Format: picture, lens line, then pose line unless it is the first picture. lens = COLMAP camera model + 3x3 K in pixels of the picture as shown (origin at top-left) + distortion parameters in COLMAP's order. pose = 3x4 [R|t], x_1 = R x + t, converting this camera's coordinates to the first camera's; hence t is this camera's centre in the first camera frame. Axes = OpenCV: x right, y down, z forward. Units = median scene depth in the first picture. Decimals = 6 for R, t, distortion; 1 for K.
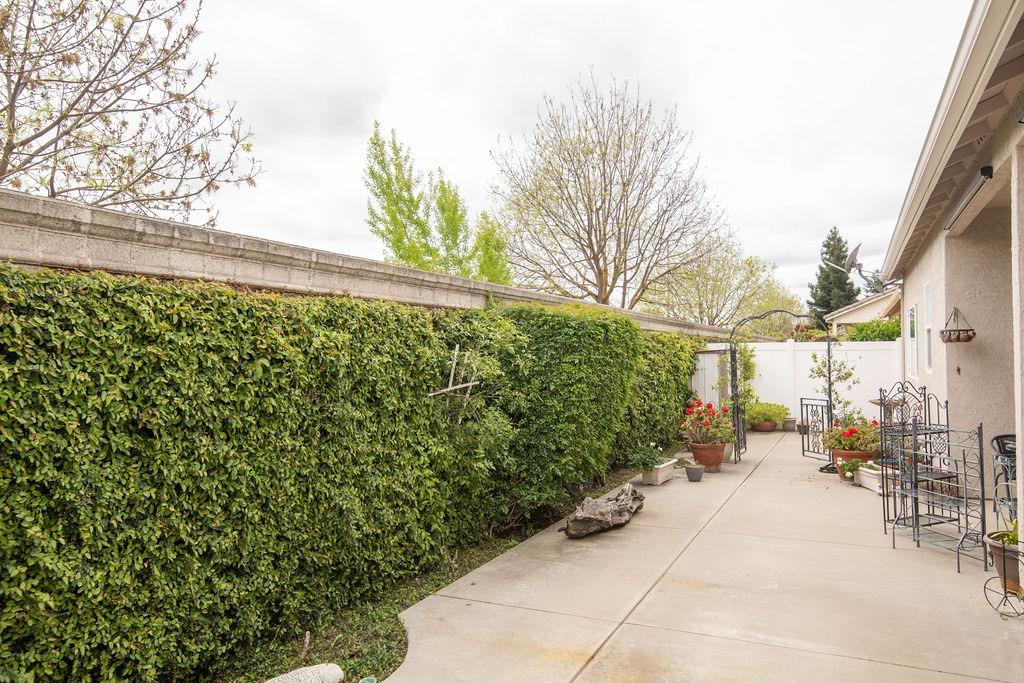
lens RADIAL K [[721.6, 0, 505.8], [0, 721.6, 341.4], [0, 0, 1]] dist [0.037287, 0.000106]
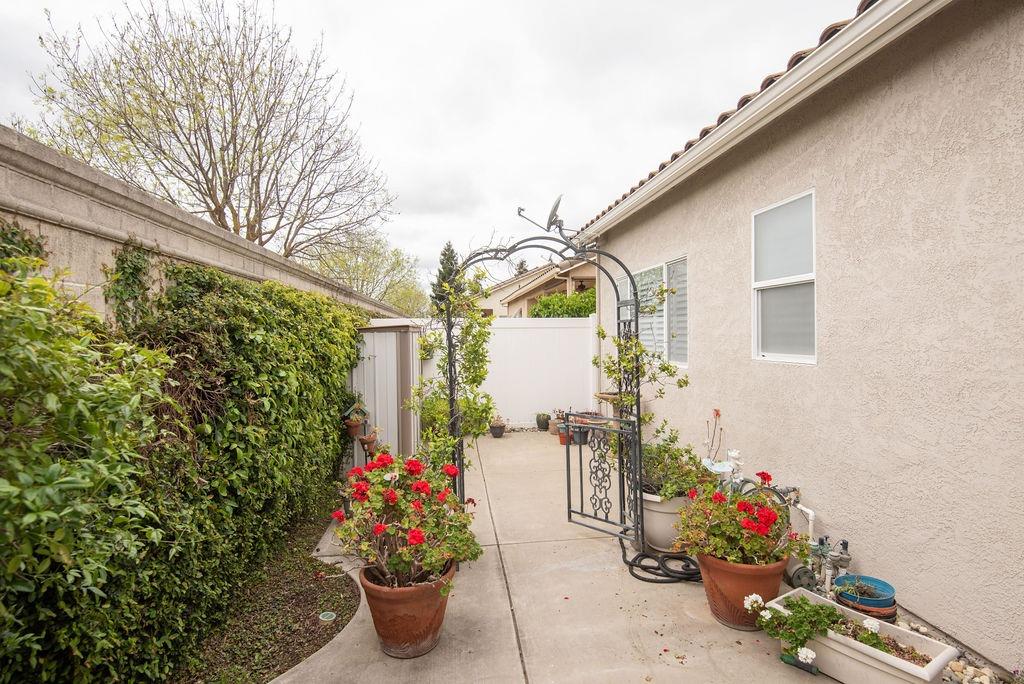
lens RADIAL K [[507.9, 0, 514.2], [0, 507.9, 336.8], [0, 0, 1]] dist [-0.001856, -0.000105]
pose [[0.837029, -0.006906, 0.547115, 0.268418], [-0.004140, 0.999812, 0.018955, 0.023876], [-0.547143, -0.018131, 0.836843, 1.109267]]
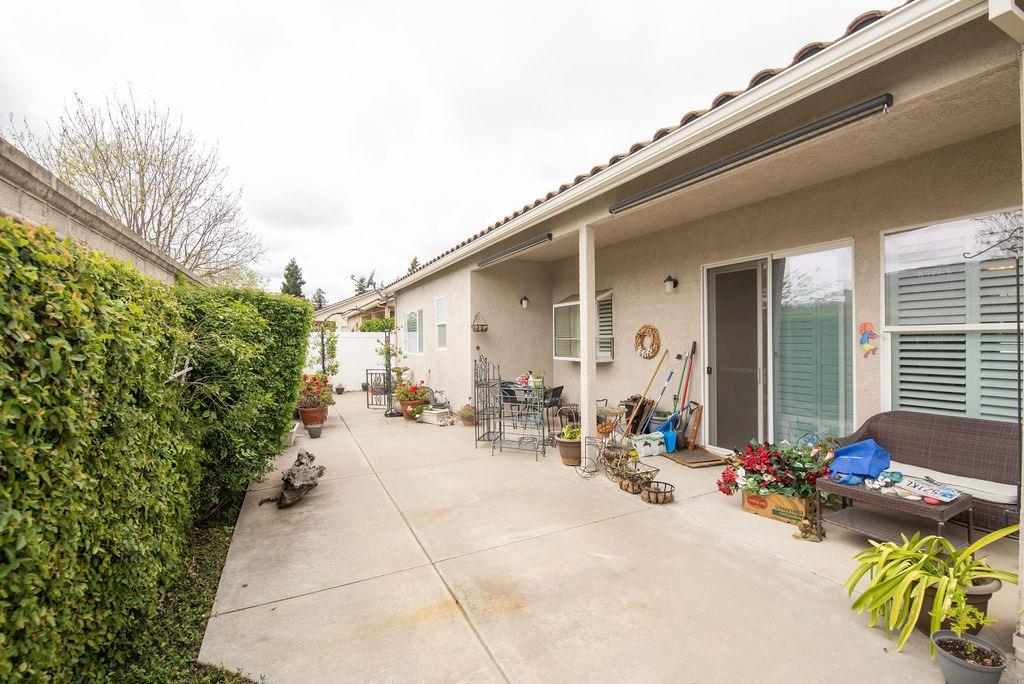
lens RADIAL K [[461.9, 0, 516.3], [0, 461.9, 341.0], [0, 0, 1]] dist [-0.004067, -0.004358]
pose [[0.612097, -0.005795, 0.790761, -0.231013], [-0.006969, 0.999895, 0.012722, 0.010166], [-0.790752, -0.013298, 0.611992, 0.291351]]
